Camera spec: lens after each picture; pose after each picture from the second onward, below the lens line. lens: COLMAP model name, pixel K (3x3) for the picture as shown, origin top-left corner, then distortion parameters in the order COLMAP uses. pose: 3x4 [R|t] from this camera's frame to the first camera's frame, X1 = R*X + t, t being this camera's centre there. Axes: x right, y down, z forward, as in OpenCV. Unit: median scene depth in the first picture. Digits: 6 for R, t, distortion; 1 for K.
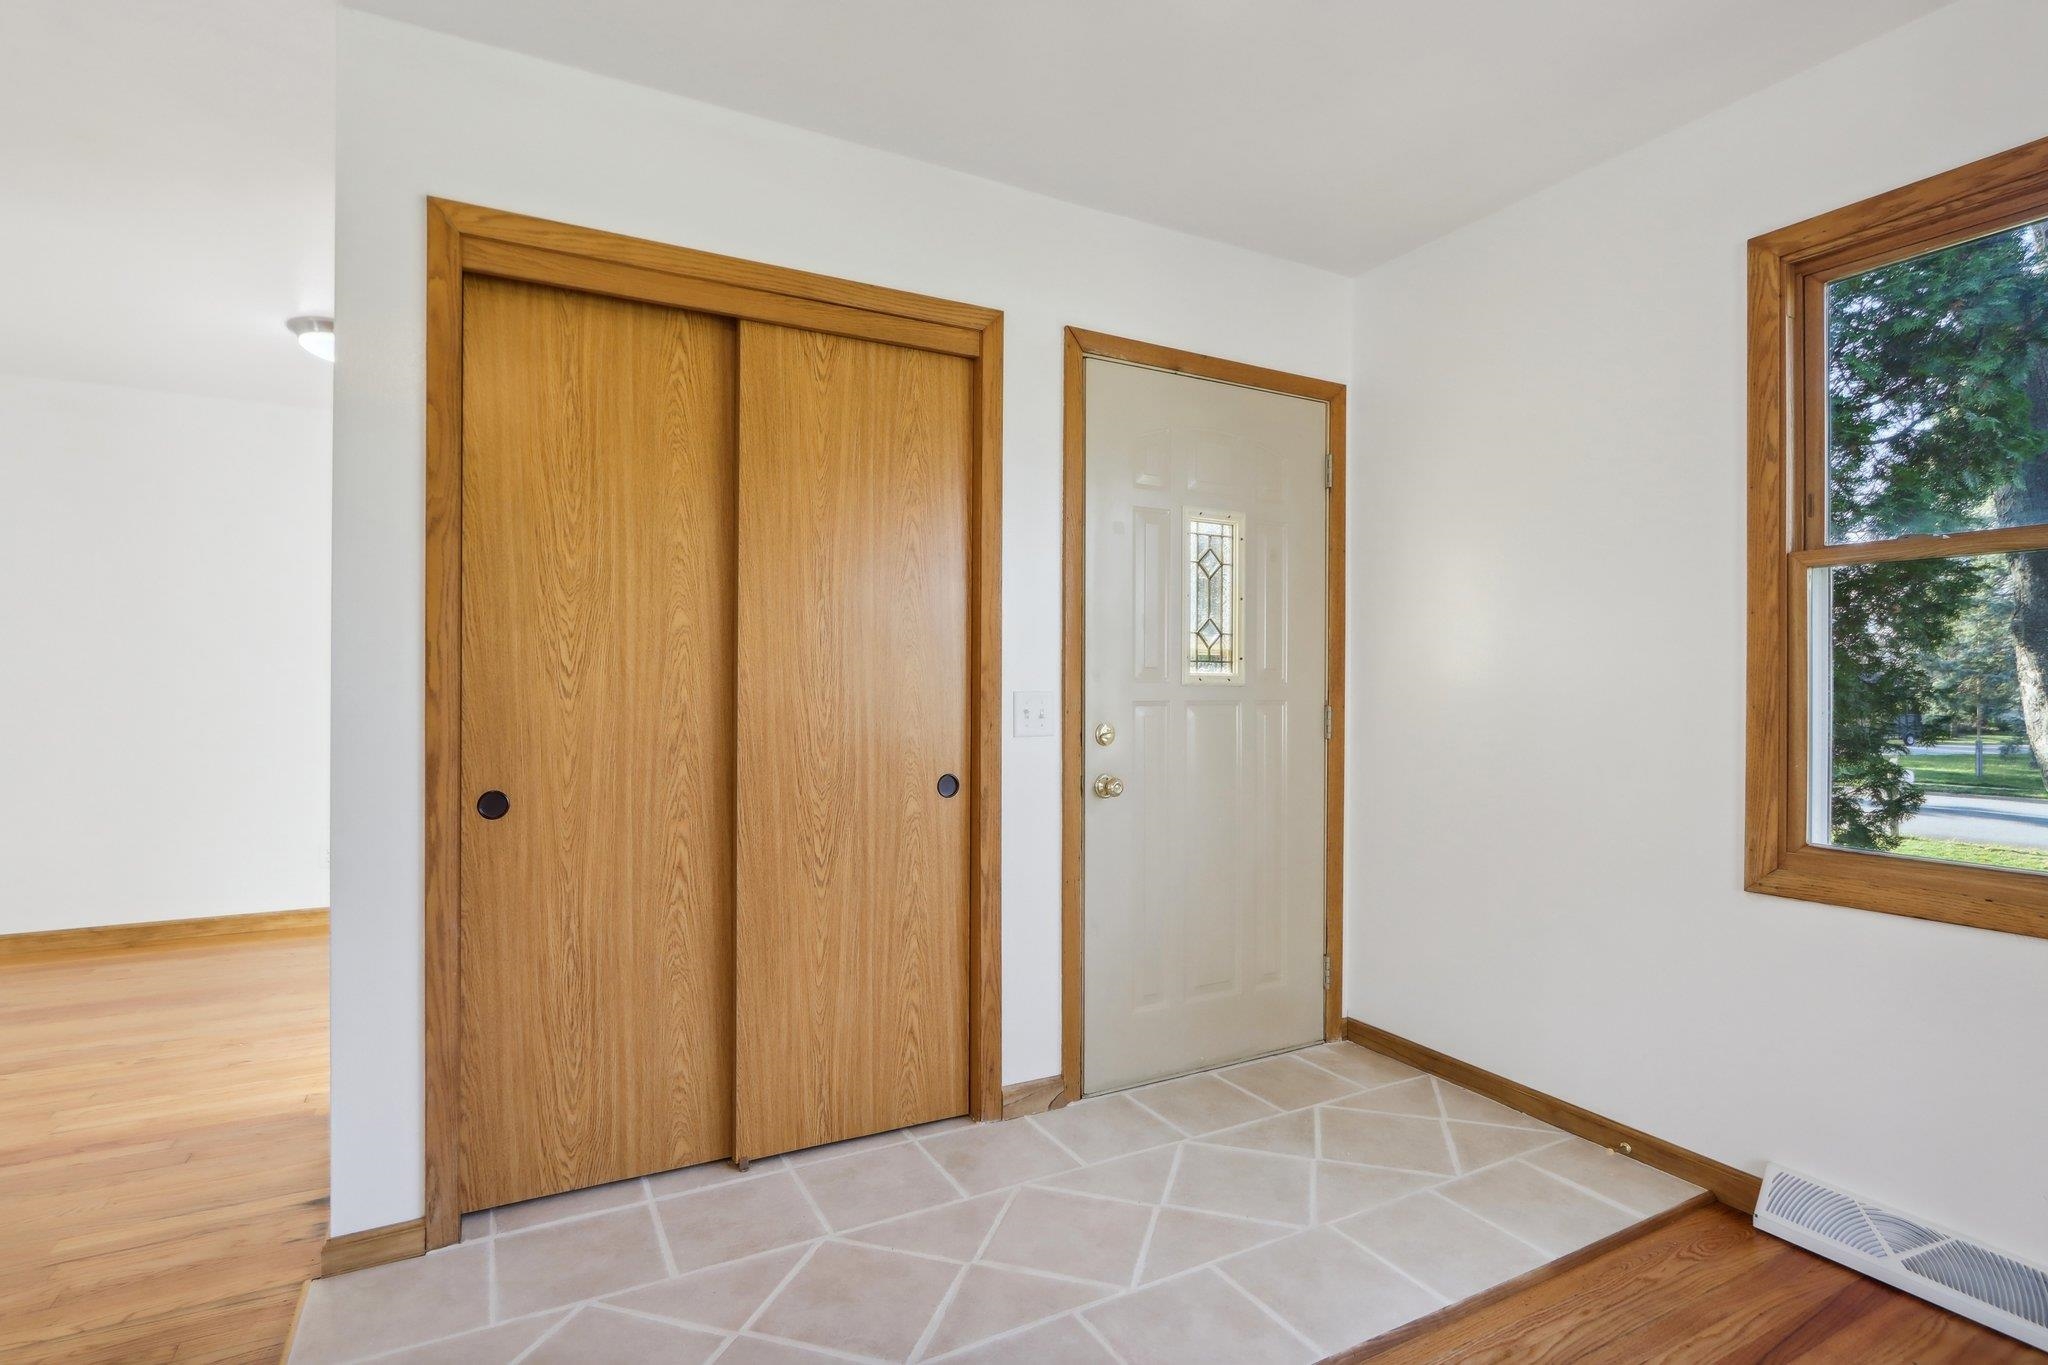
lens RADIAL K [[974.4, 0, 990.2], [0, 974.4, 685.6], [0, 0, 1]] dist [-0.017154, 0.001323]
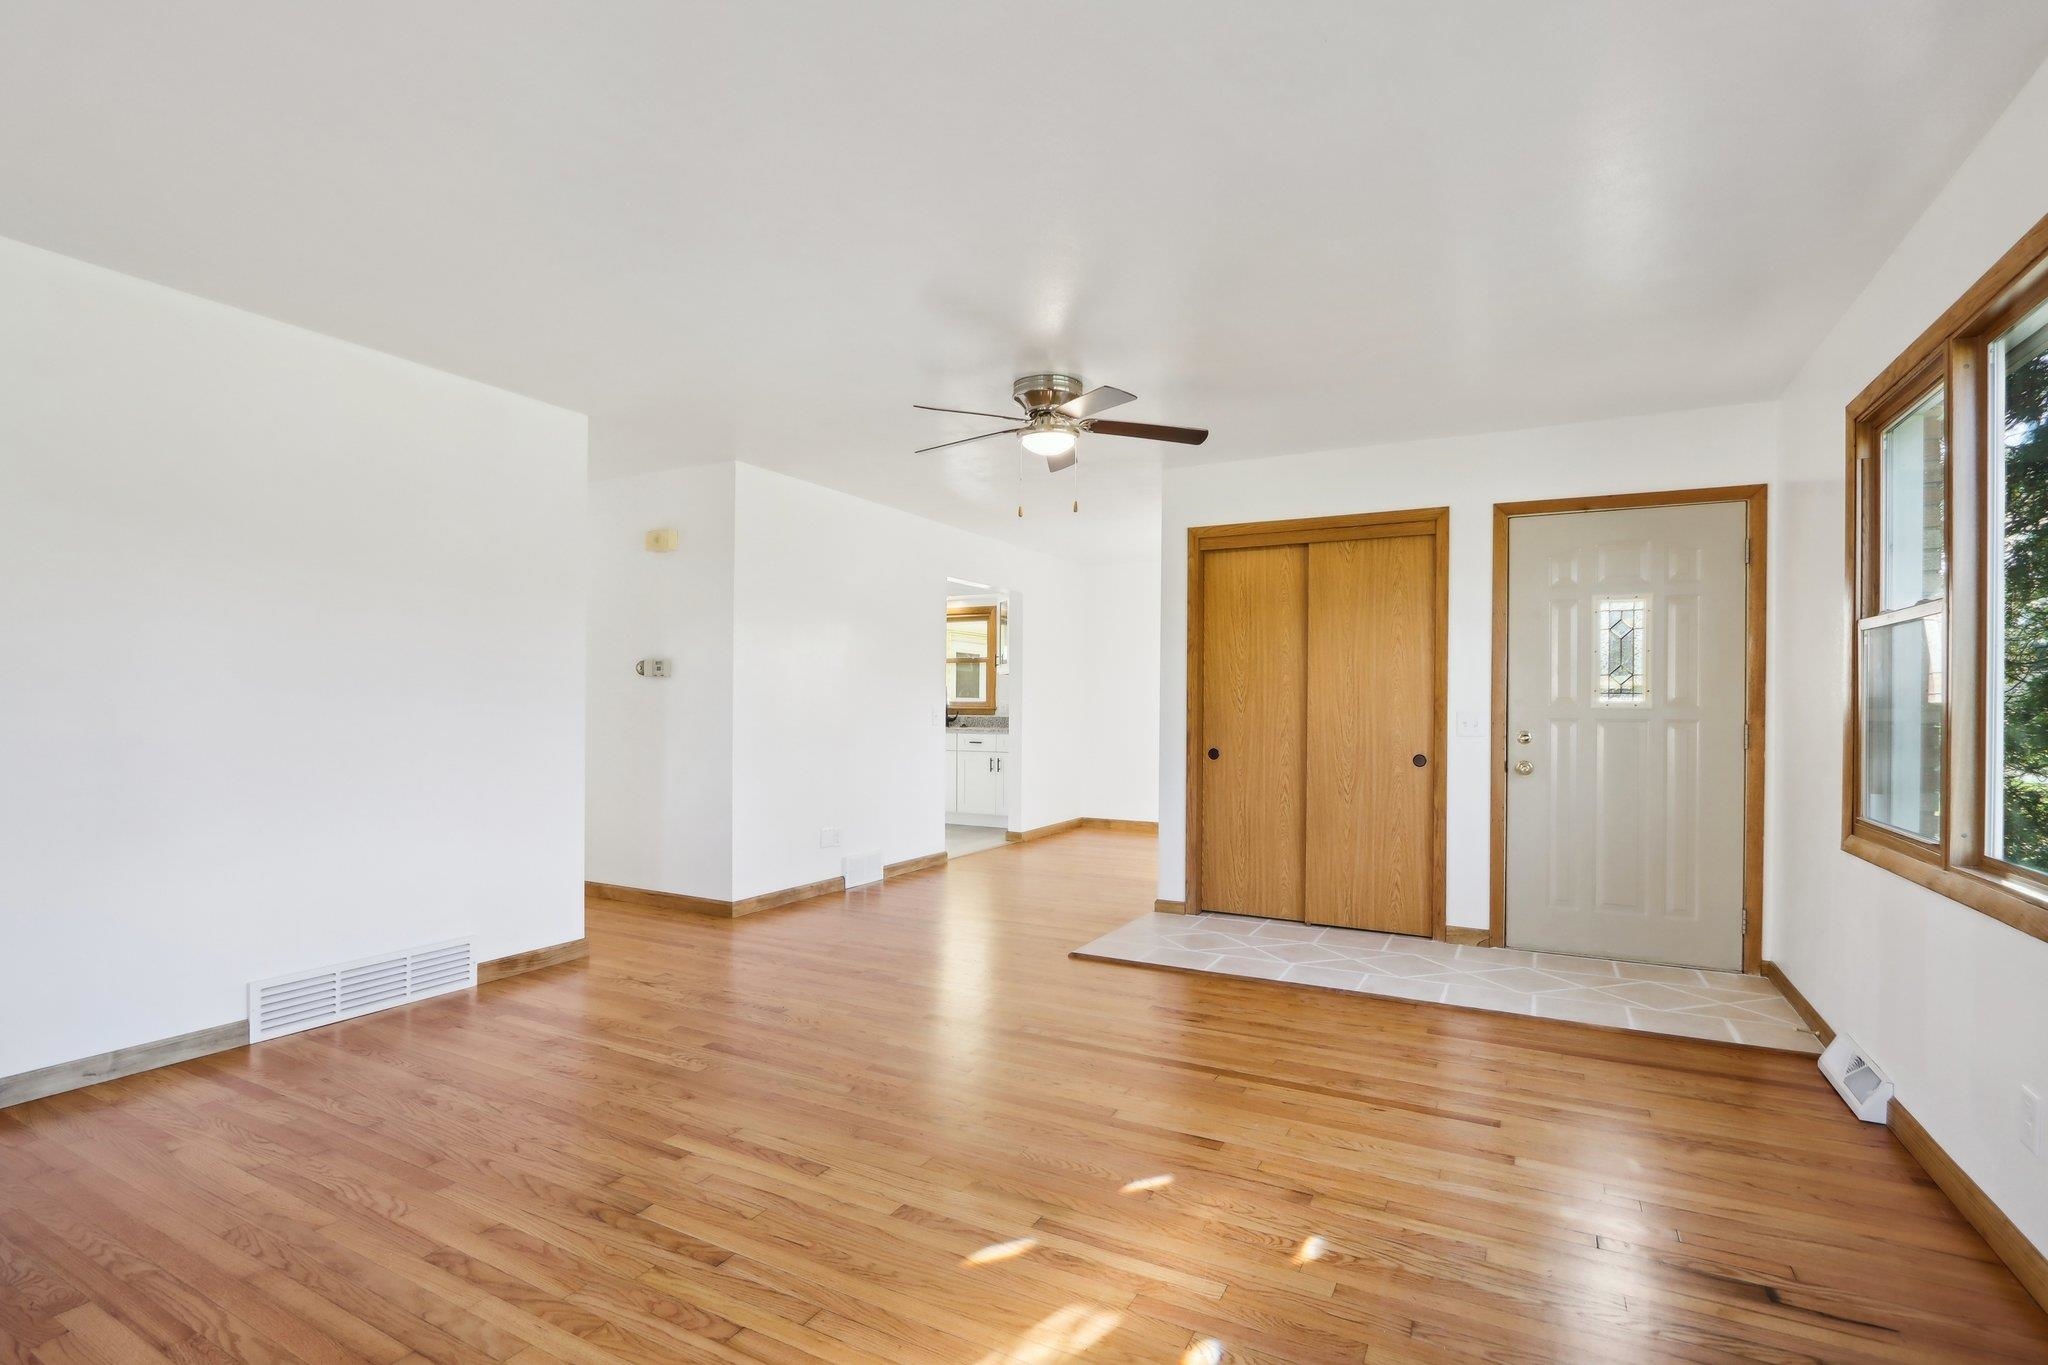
lens RADIAL K [[982.0, 0, 1006.7], [0, 982.0, 699.1], [0, 0, 1]] dist [-0.017155, 0.000532]
pose [[0.562046, -0.002878, -0.827101, 1.075578], [-0.004588, 0.999968, -0.006598, -0.001857], [0.827093, 0.007503, 0.562015, -0.739648]]
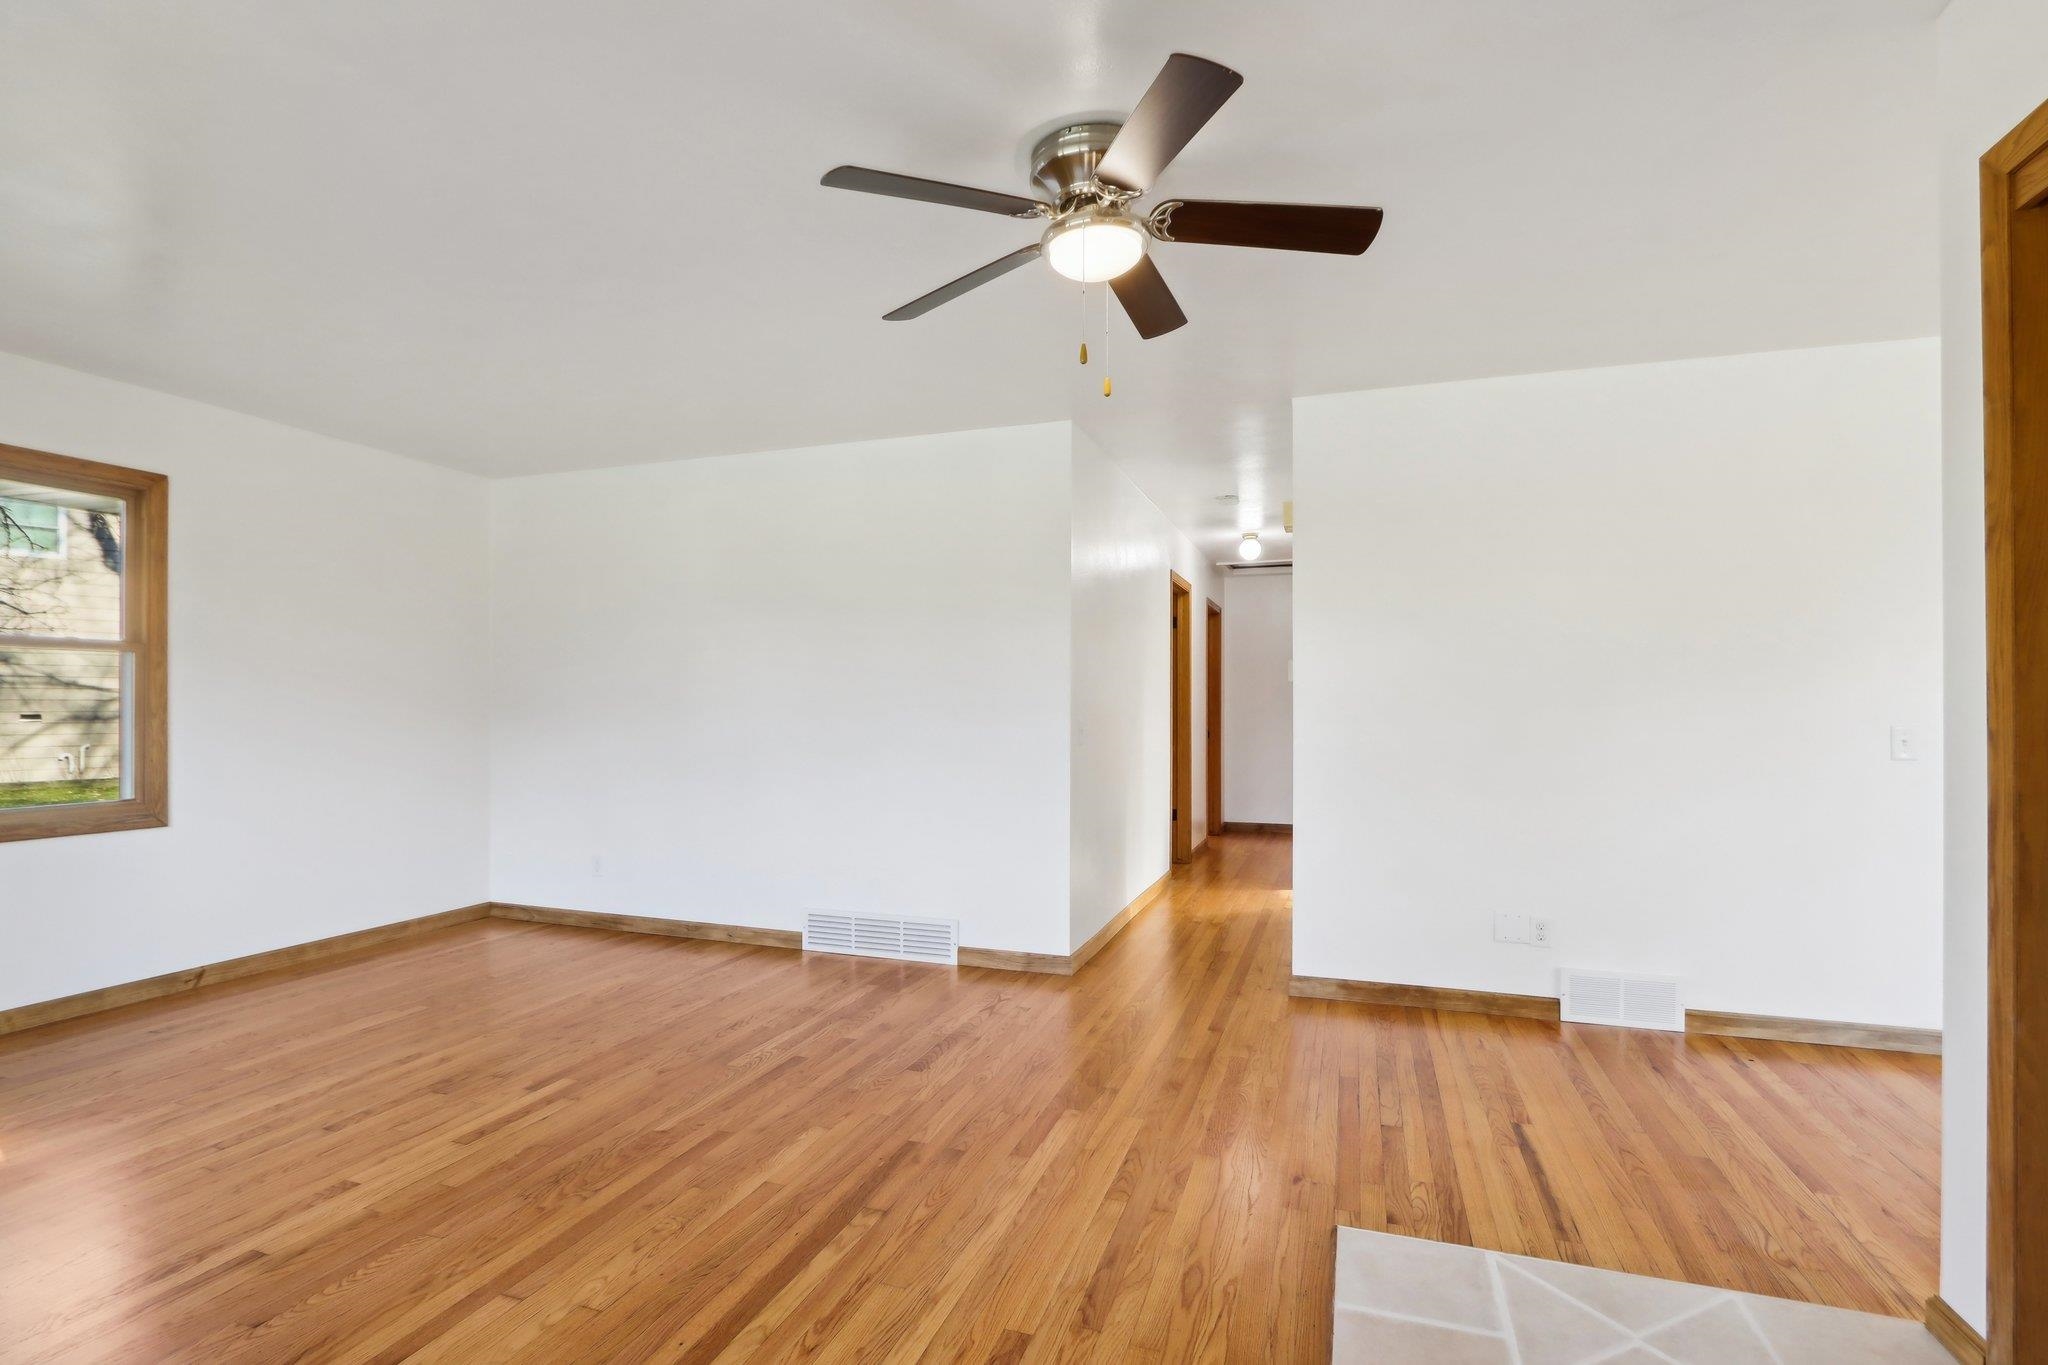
lens RADIAL K [[997.7, 0, 986.4], [0, 997.7, 706.6], [0, 0, 1]] dist [-0.016802, 0.000922]
pose [[-0.738535, -0.006129, -0.674187, 0.492919], [-0.003292, 0.999980, -0.005484, -0.007069], [0.674207, -0.001831, -0.738540, 0.787198]]
